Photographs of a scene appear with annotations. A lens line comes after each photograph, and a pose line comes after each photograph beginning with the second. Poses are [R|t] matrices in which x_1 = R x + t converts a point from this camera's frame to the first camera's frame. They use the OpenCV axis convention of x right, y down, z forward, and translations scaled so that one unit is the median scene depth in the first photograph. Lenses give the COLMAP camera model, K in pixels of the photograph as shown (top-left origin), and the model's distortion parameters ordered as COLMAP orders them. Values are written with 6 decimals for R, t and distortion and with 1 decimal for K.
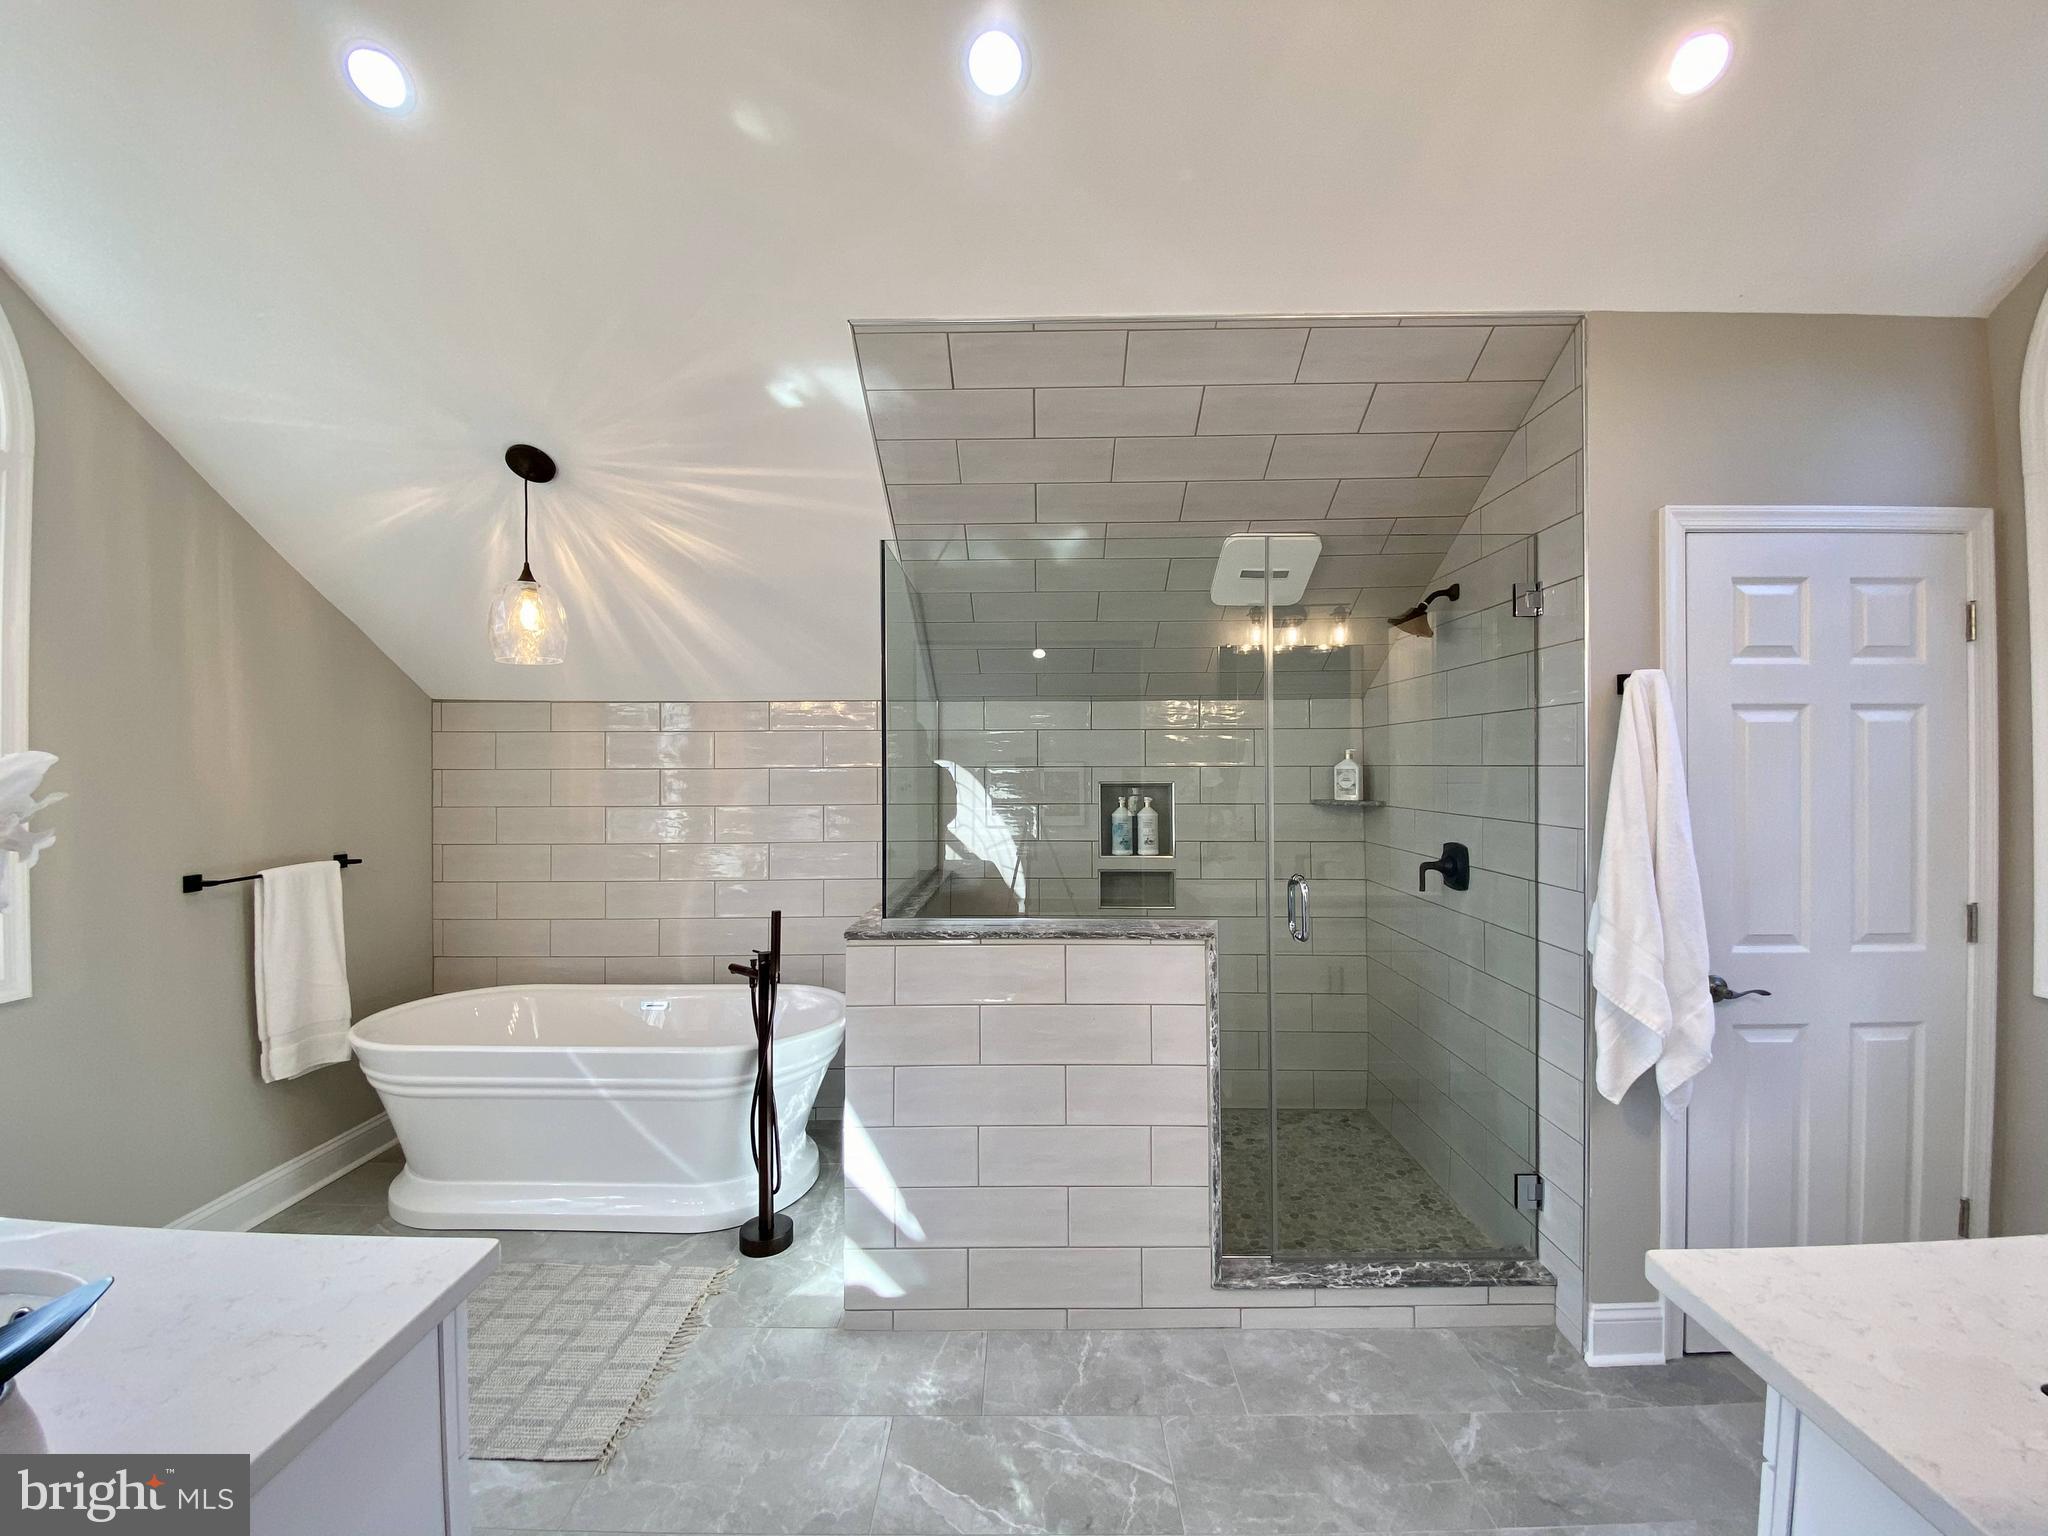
lens RADIAL K [[821.5, 0, 1035.3], [0, 821.5, 765.6], [0, 0, 1]] dist [0.011922, -0.017003]
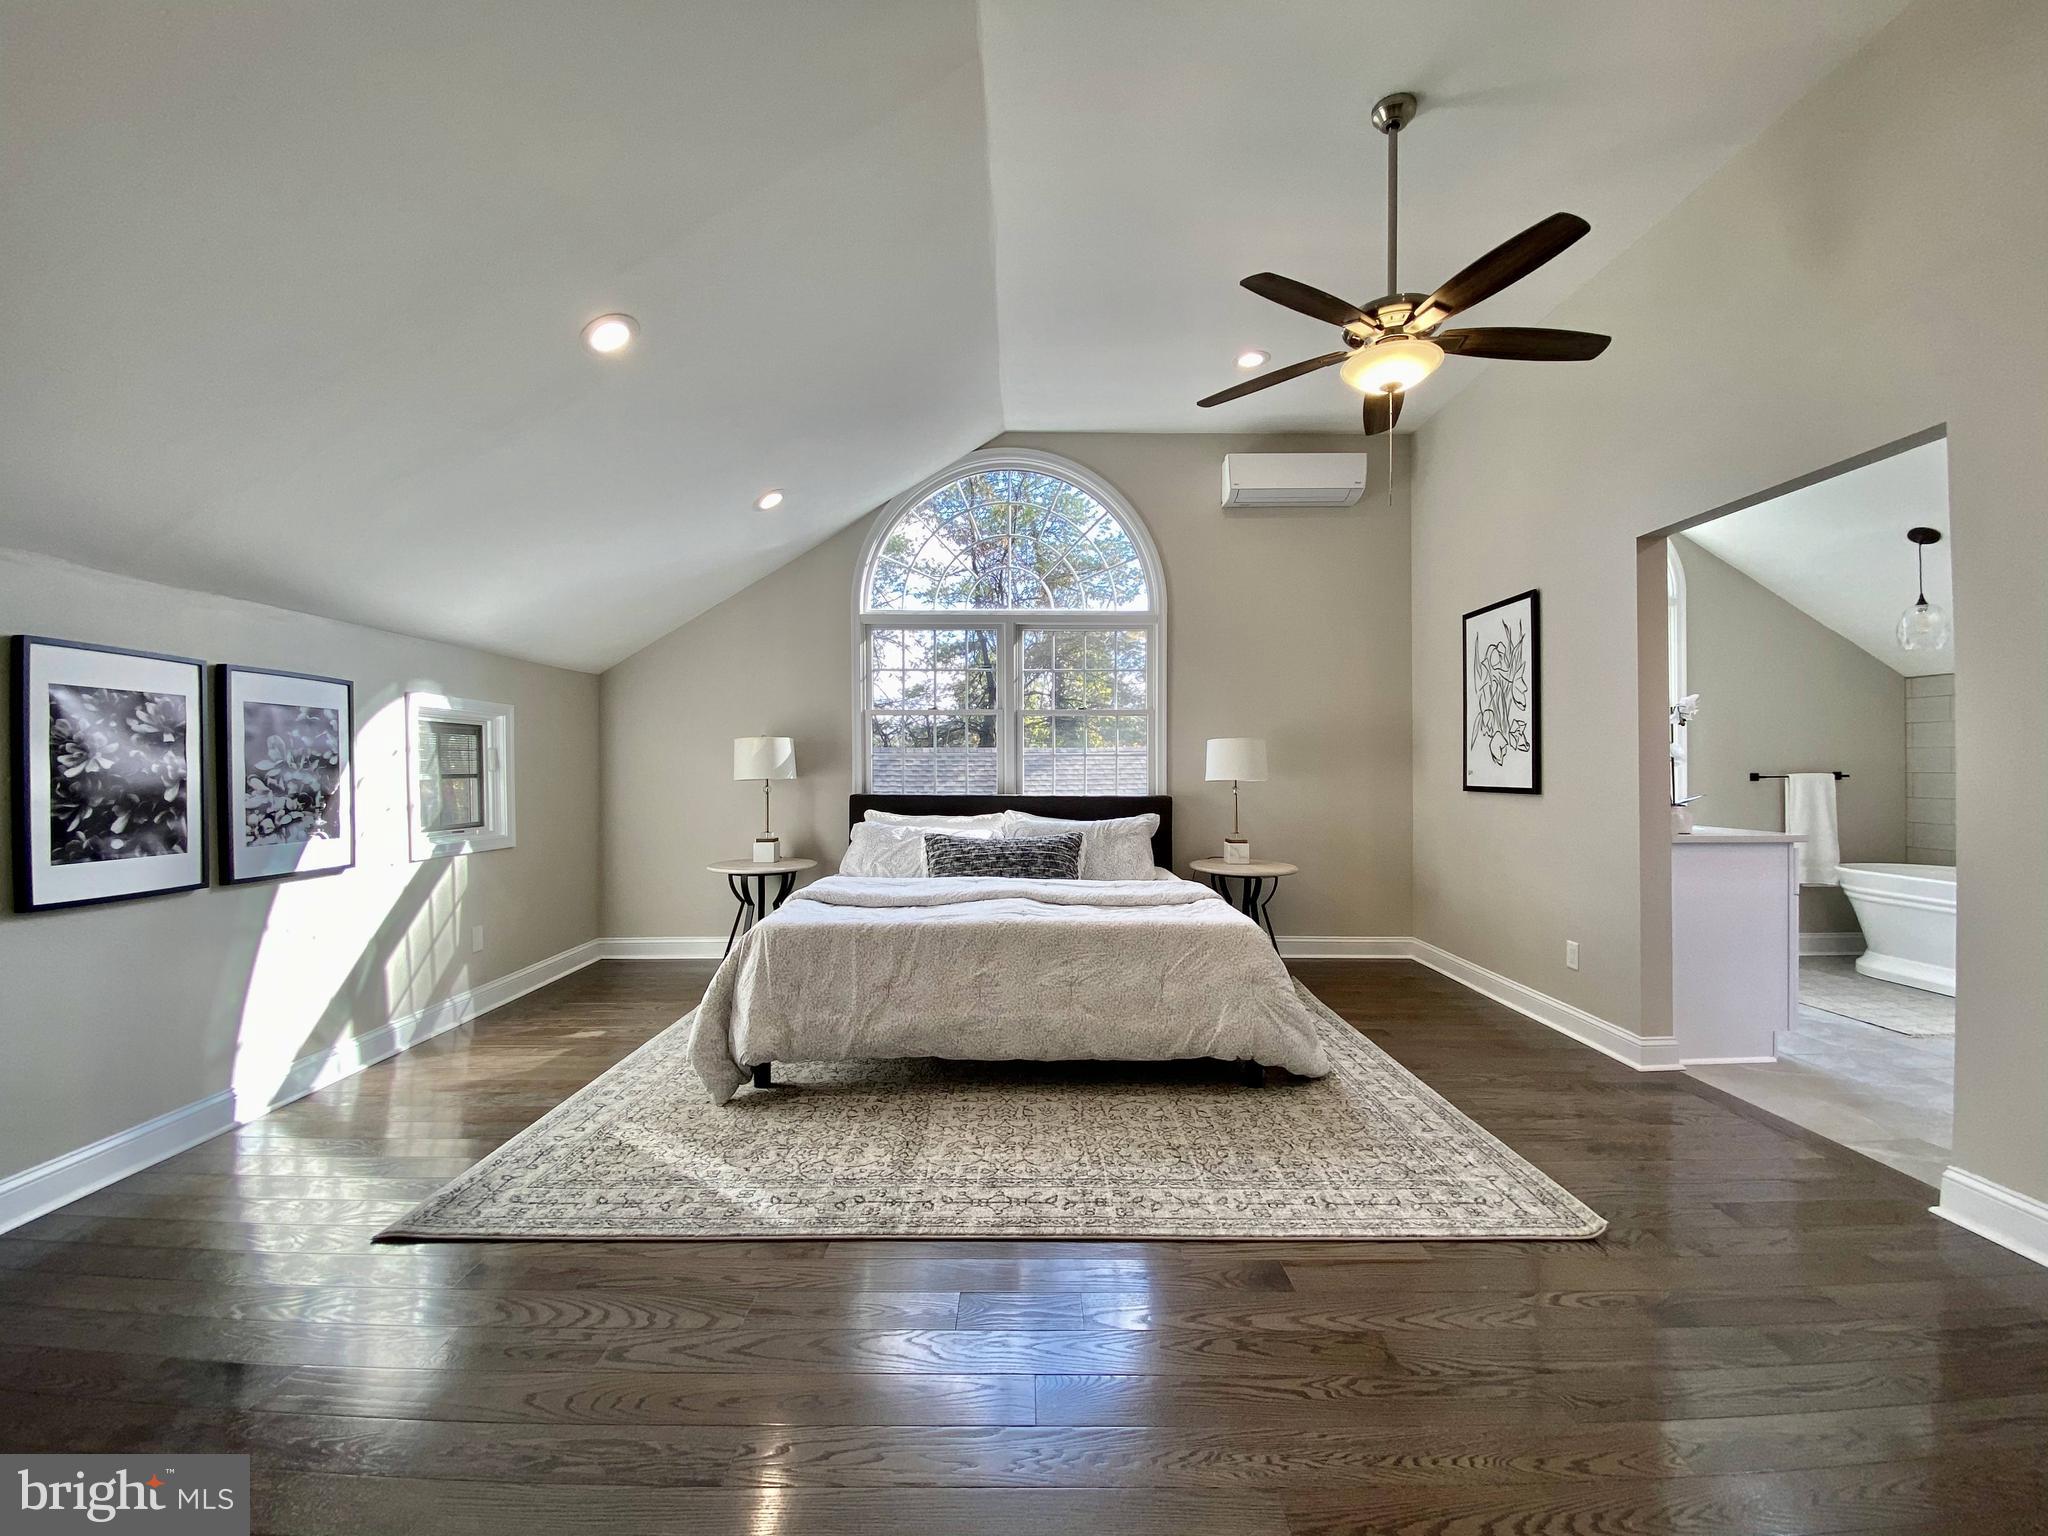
lens RADIAL K [[826.8, 0, 1024.0], [0, 826.8, 768.0], [0, 0, 1]] dist [0.019656, -0.021533]
pose [[0.014349, -0.001023, -0.999897, 1.016328], [0.003050, 0.999995, -0.000979, 0.110428], [0.999892, -0.003036, 0.014352, -0.864729]]
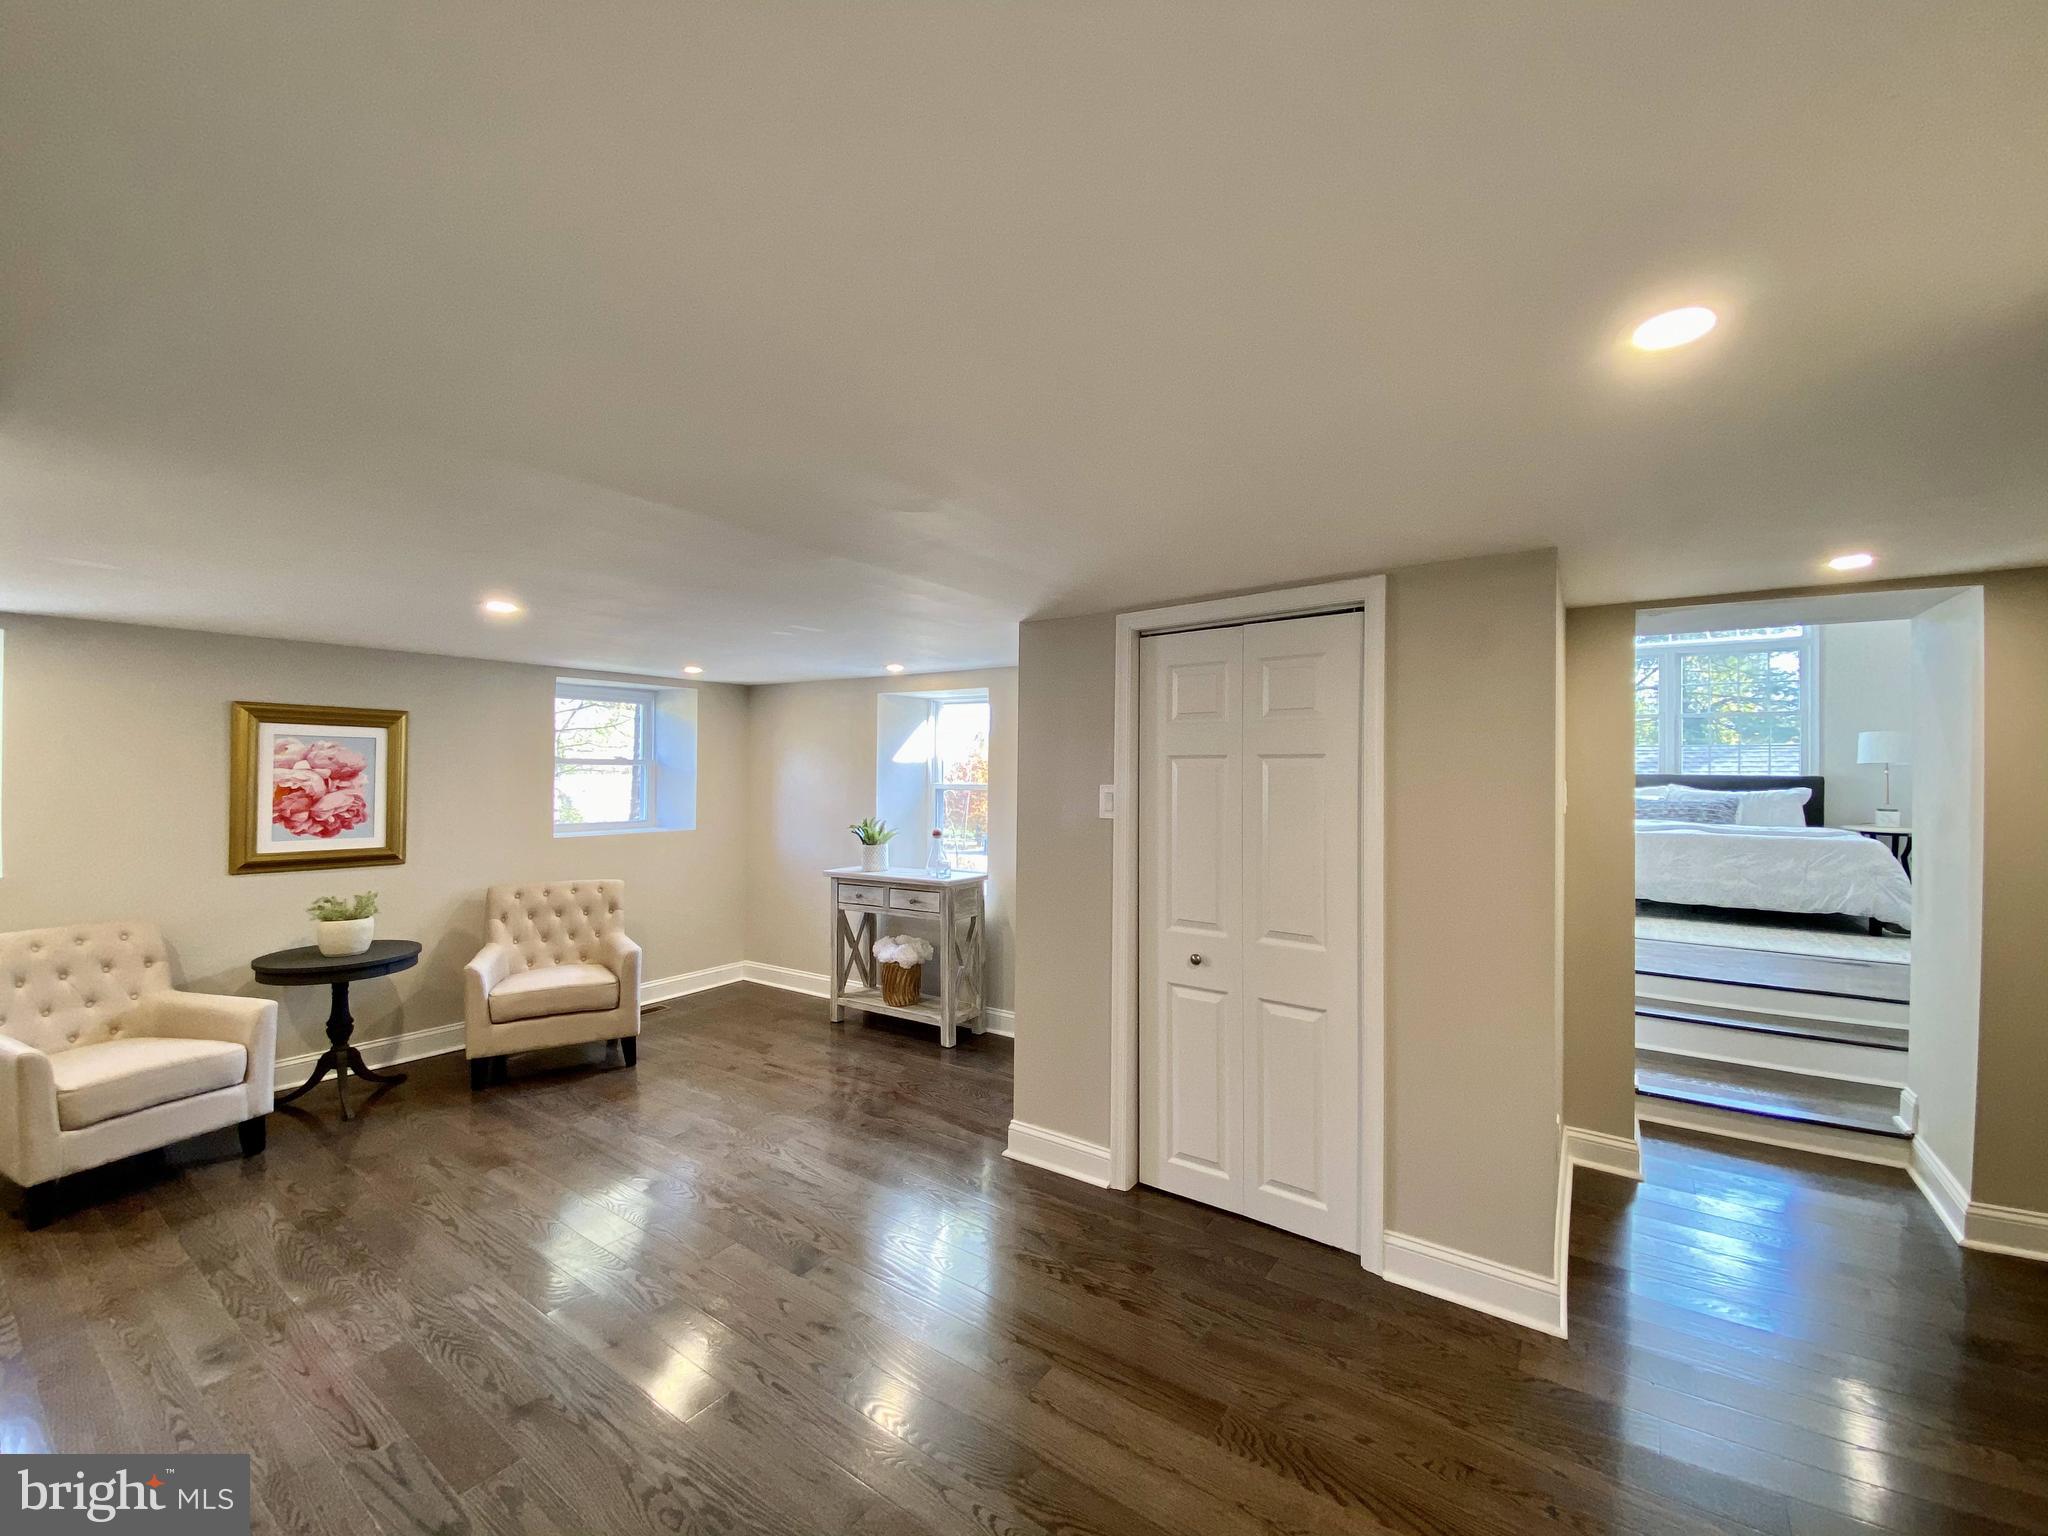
lens RADIAL K [[821.5, 0, 1035.3], [0, 821.5, 765.6], [0, 0, 1]] dist [0.011922, -0.017003]
pose [[-0.560912, -0.006650, -0.827849, 2.587684], [-0.006982, 0.999970, -0.003301, 0.170585], [0.827846, 0.003928, -0.560942, -1.095411]]
